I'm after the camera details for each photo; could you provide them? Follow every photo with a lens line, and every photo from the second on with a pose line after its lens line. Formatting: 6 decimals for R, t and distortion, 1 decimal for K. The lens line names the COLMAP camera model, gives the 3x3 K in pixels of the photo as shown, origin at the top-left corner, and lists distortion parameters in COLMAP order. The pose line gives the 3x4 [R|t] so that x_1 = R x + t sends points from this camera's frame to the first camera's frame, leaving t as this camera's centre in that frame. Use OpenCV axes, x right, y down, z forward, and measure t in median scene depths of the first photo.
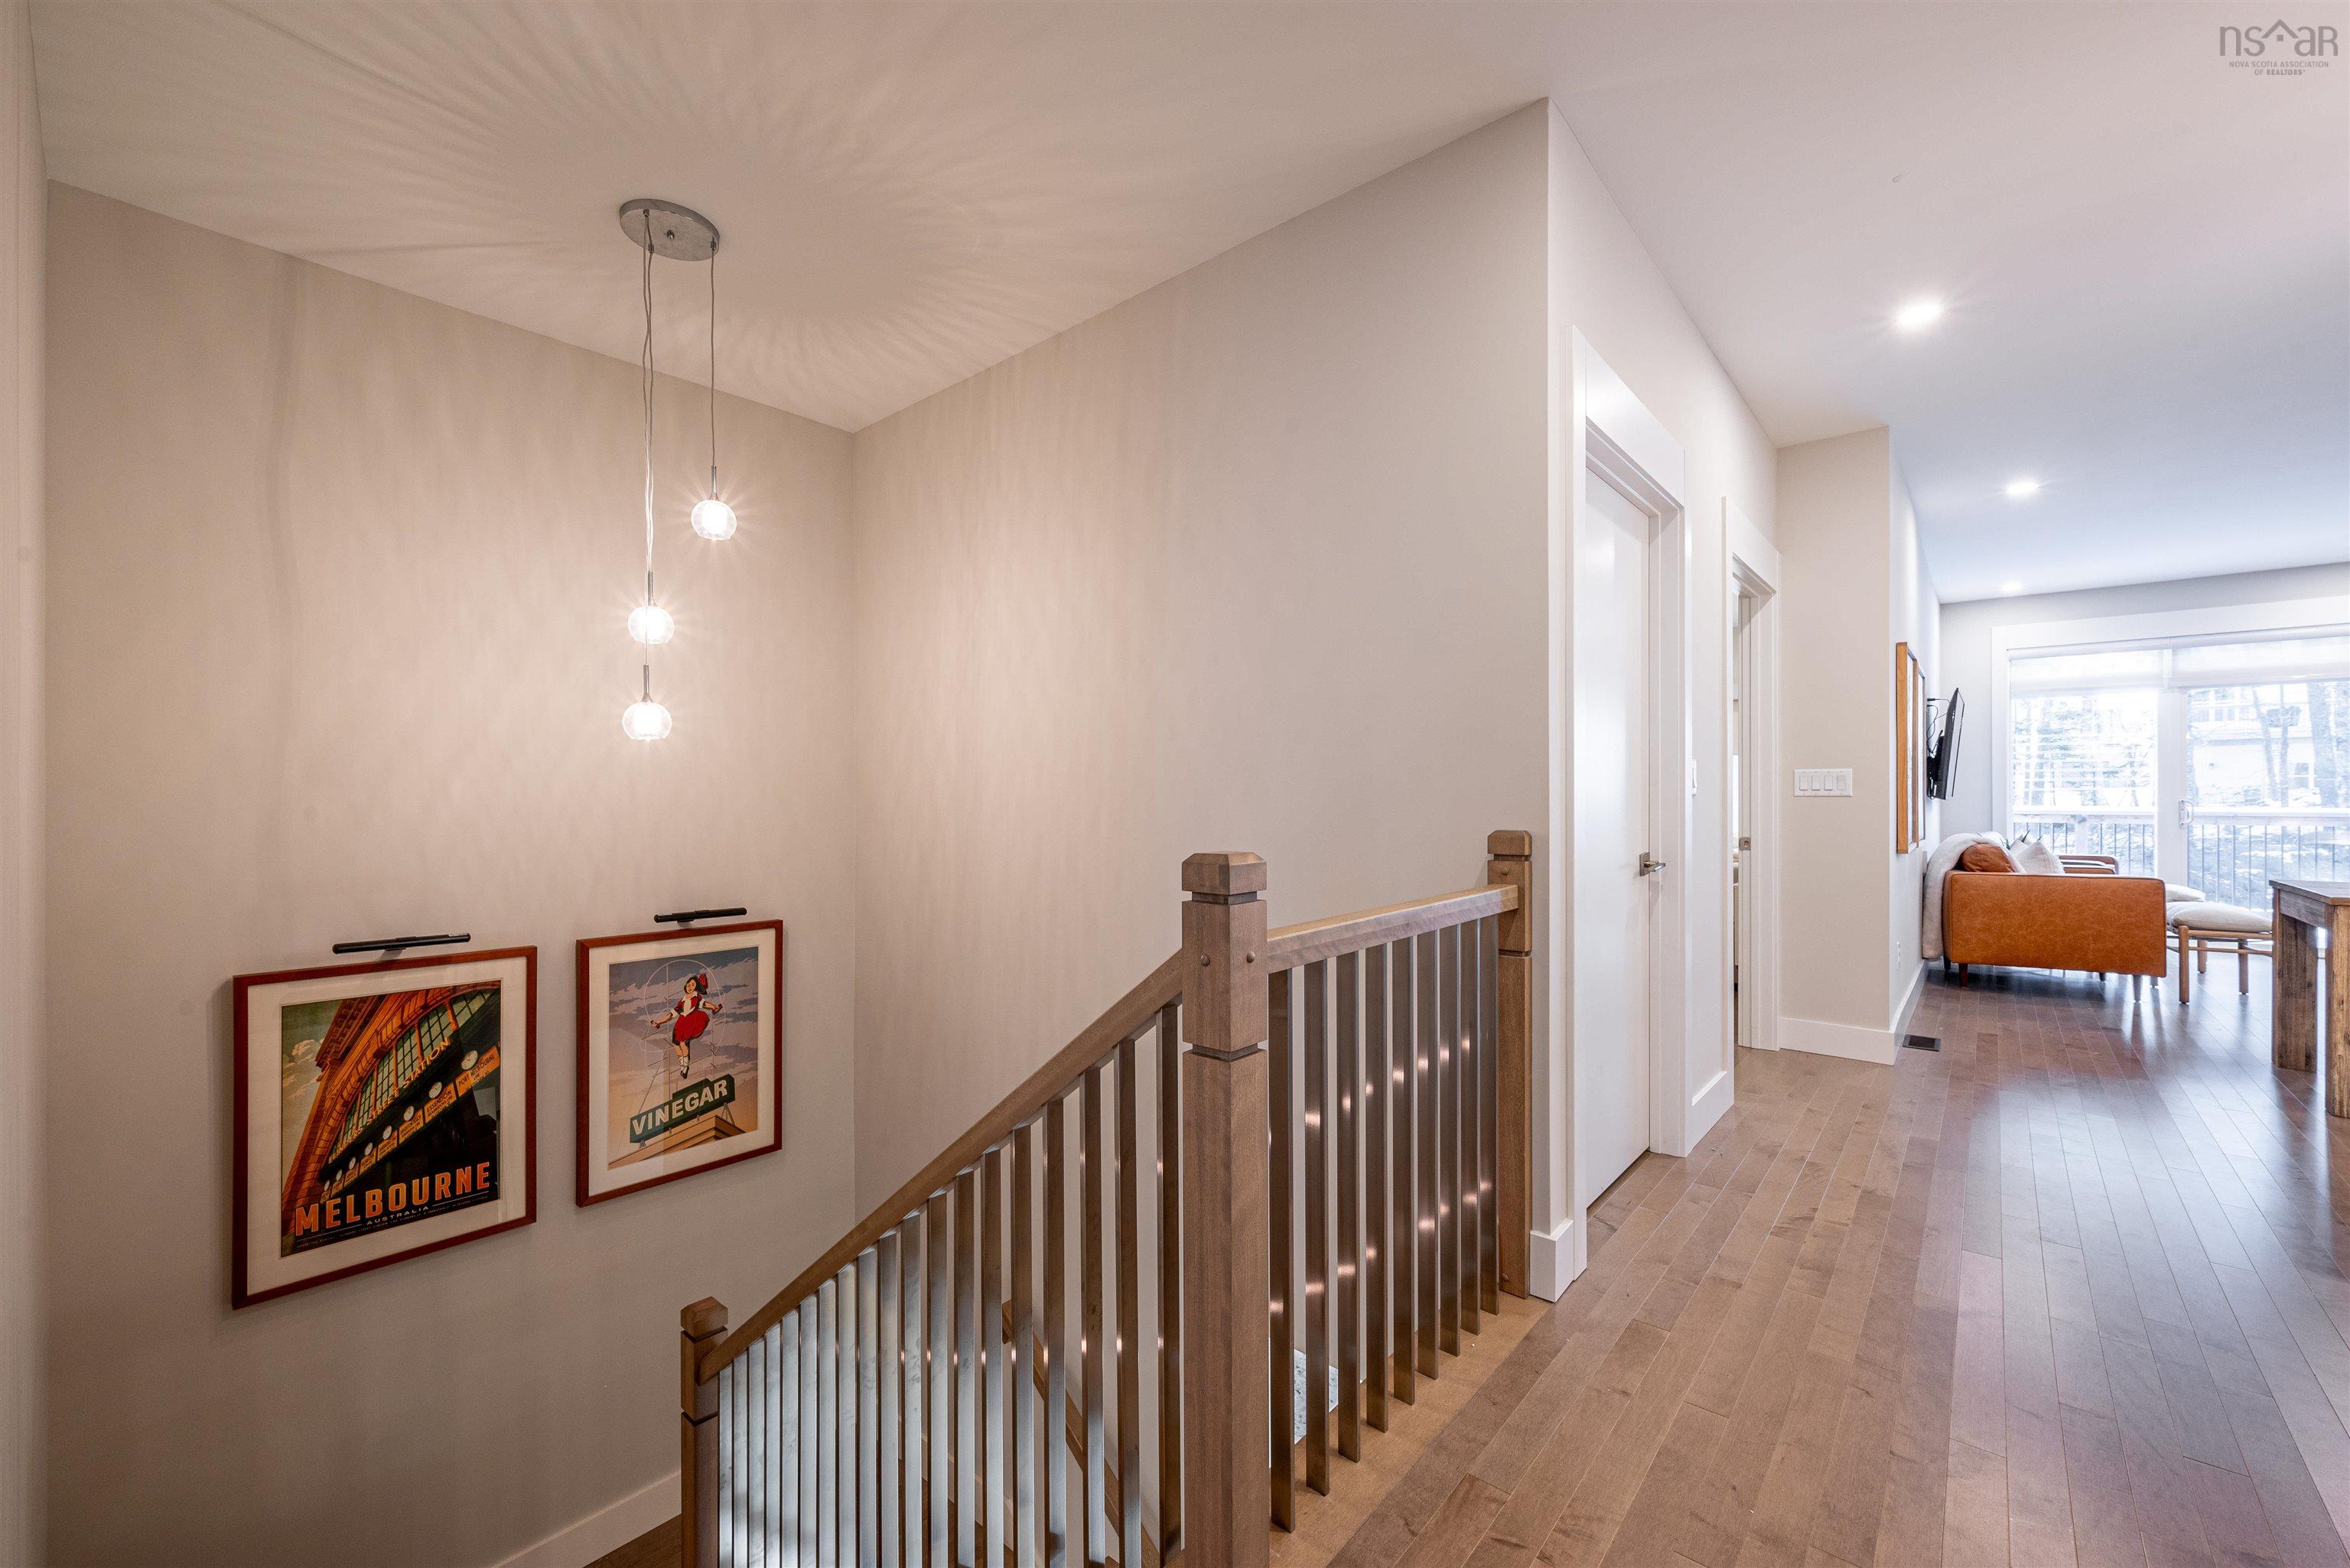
lens RADIAL K [[941.5, 0, 1183.2], [0, 941.5, 795.6], [0, 0, 1]] dist [-0.001908, -0.000271]
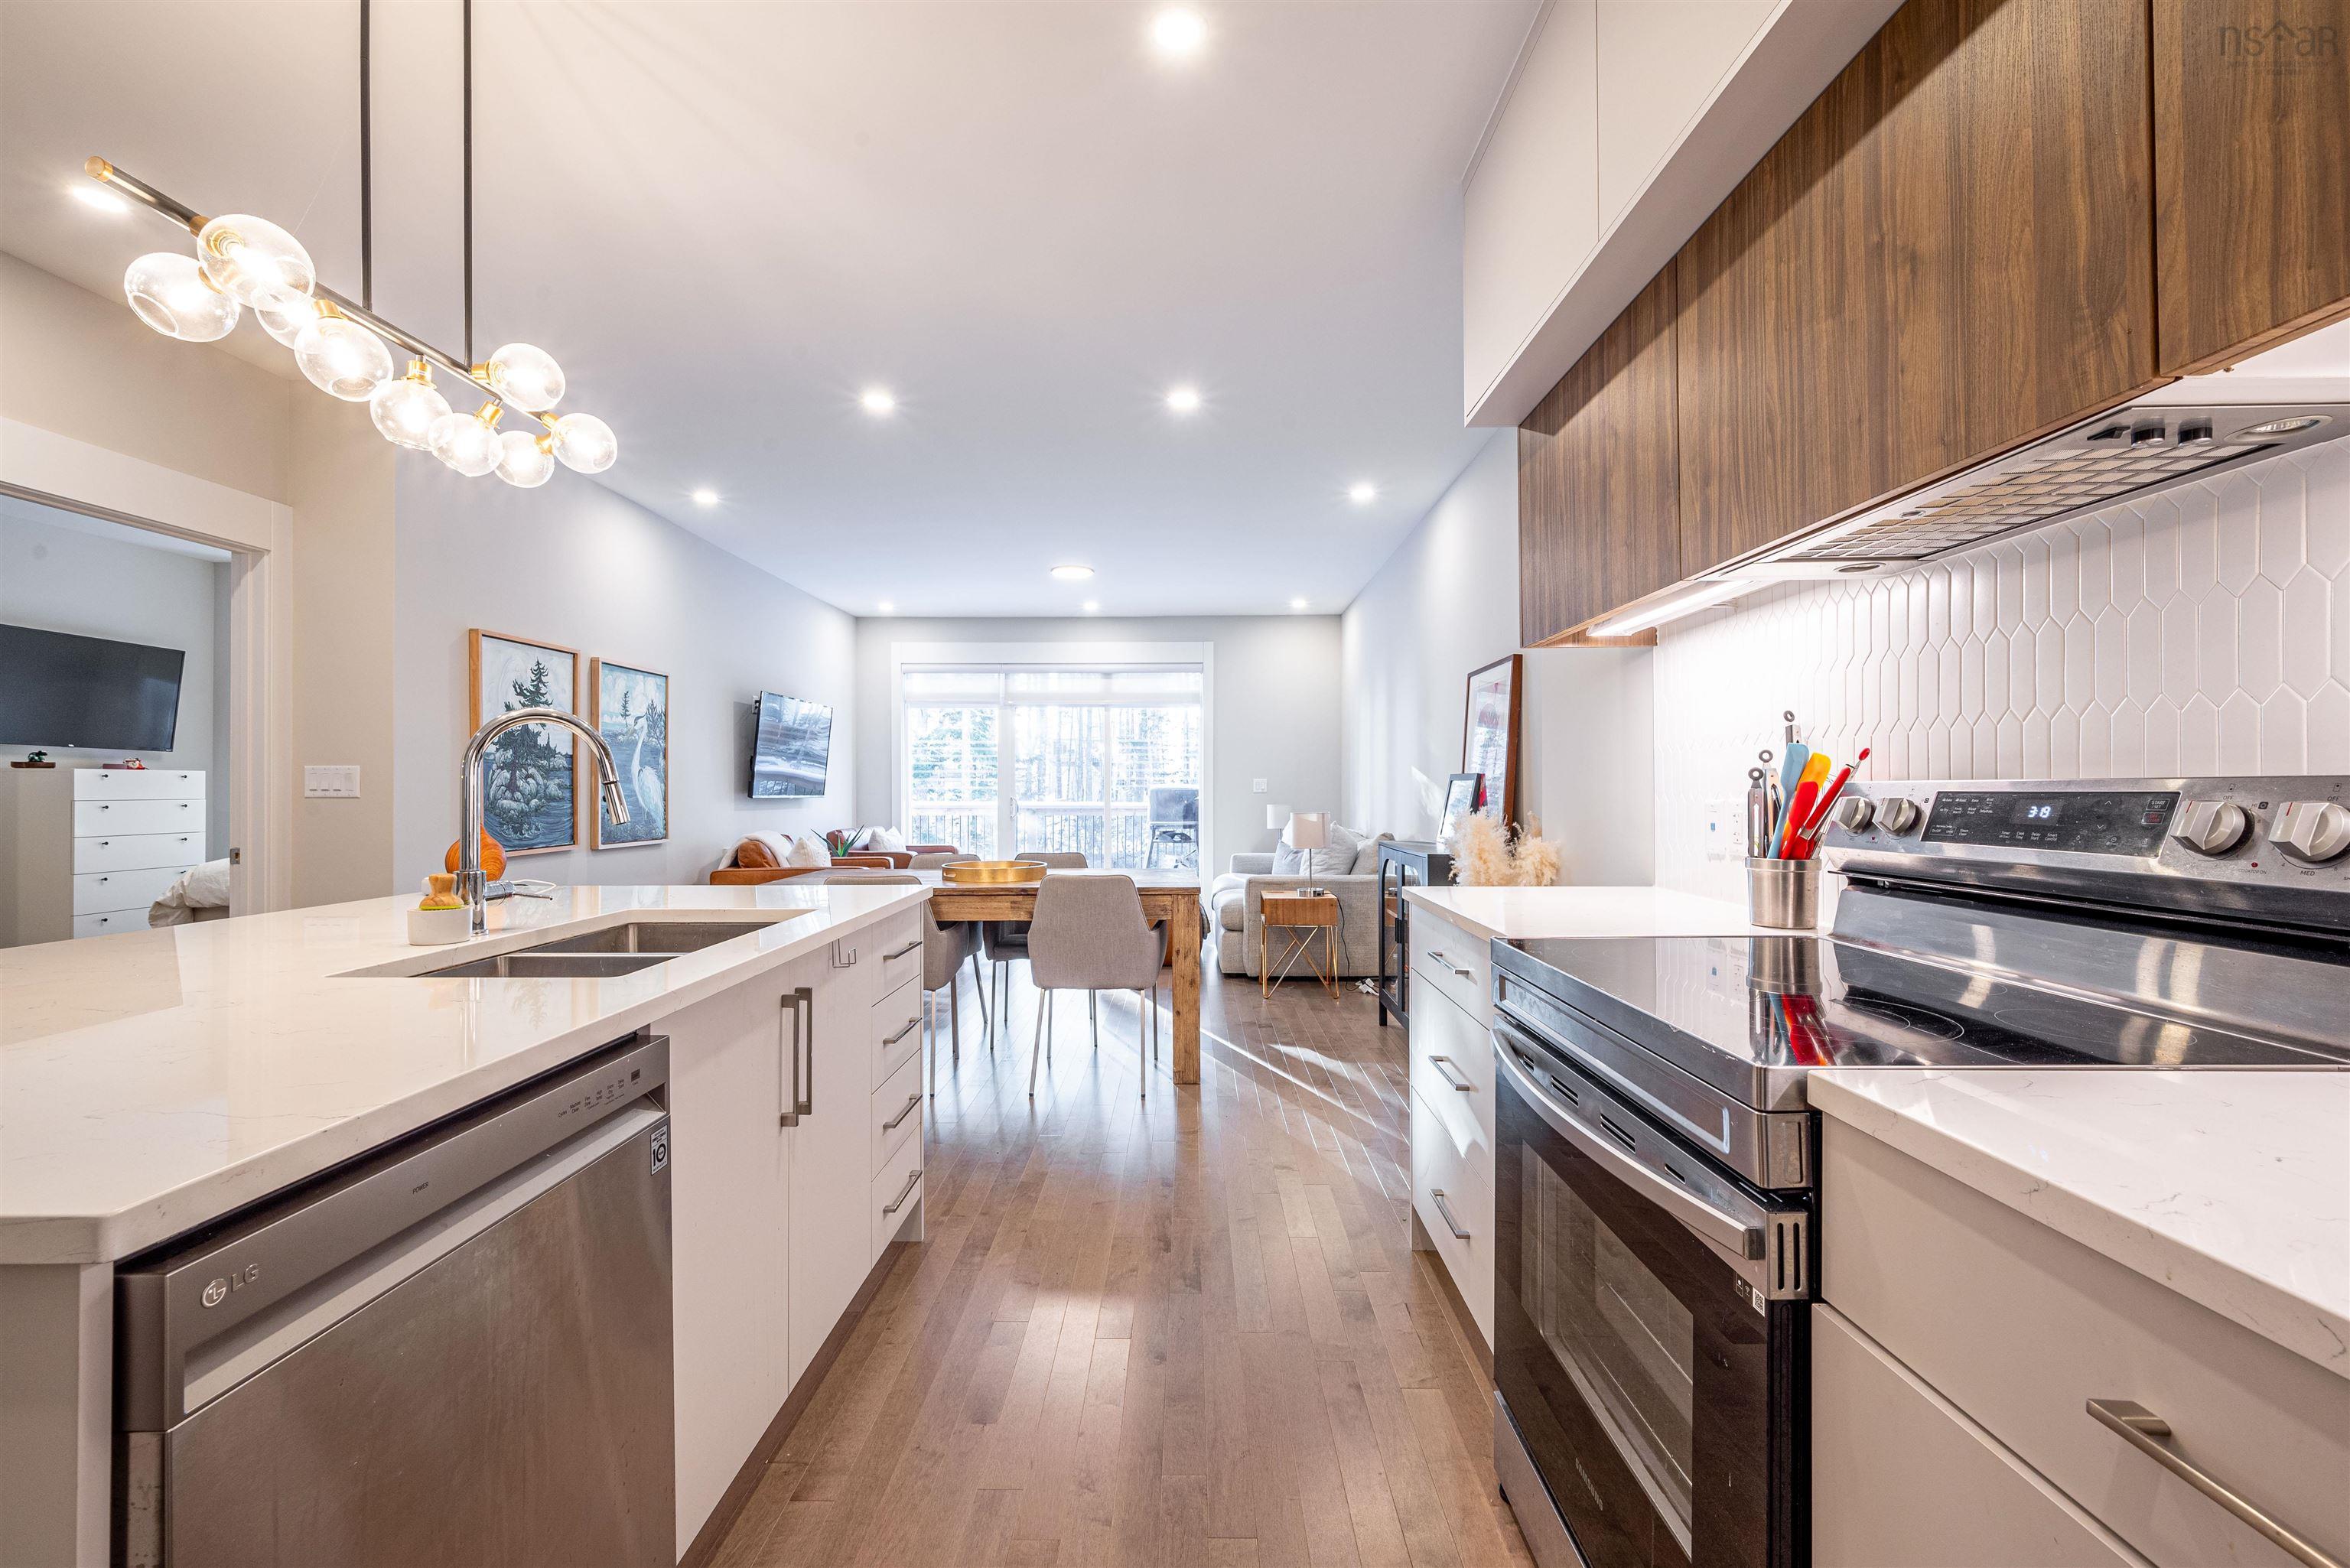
lens RADIAL K [[953.3, 0, 1184.3], [0, 953.3, 785.0], [0, 0, 1]] dist [-0.002003, -0.000216]
pose [[0.764571, 0.005153, 0.644519, 0.826741], [-0.002425, 0.999984, -0.005118, -0.009347], [-0.644535, 0.002350, 0.764571, -0.184406]]
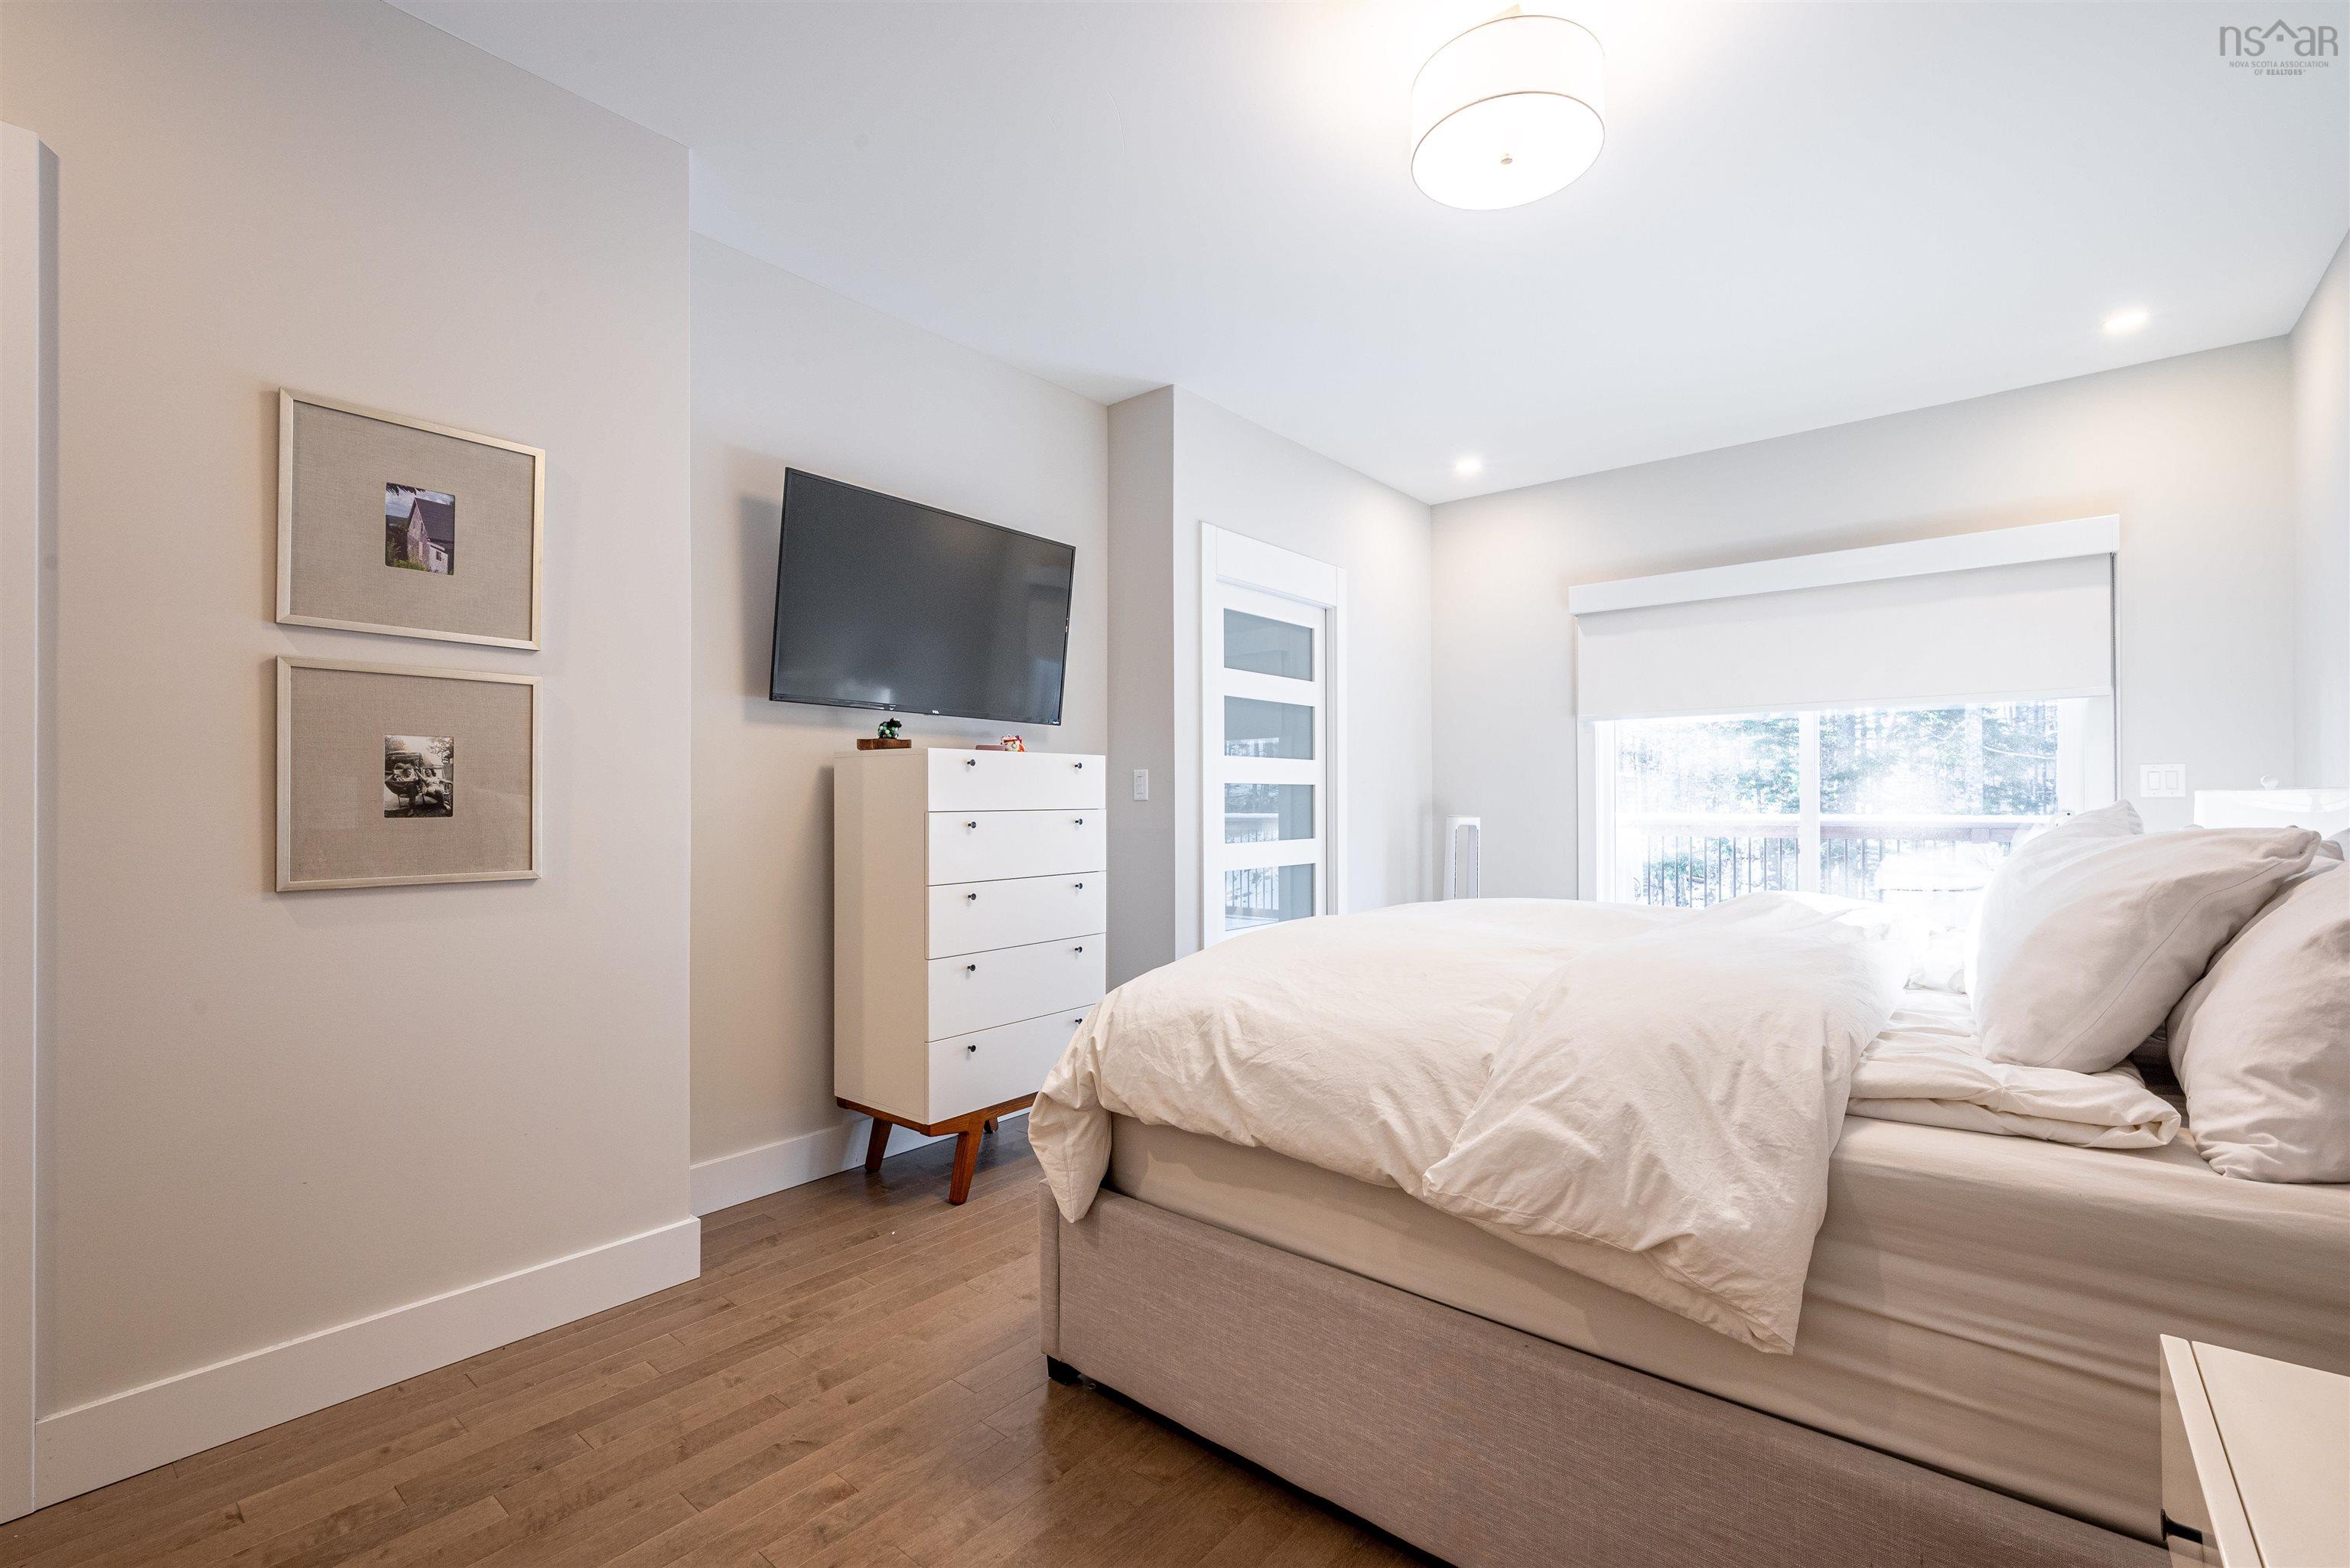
lens RADIAL K [[1002.5, 0, 1175.0], [0, 1002.5, 784.0], [0, 0, 1]] dist [0.000018, -0.000001]
pose [[0.999963, -0.001284, 0.008534, 0.656698], [0.001415, 0.999882, -0.015318, 0.002078], [-0.008513, 0.015329, 0.999846, 1.181861]]
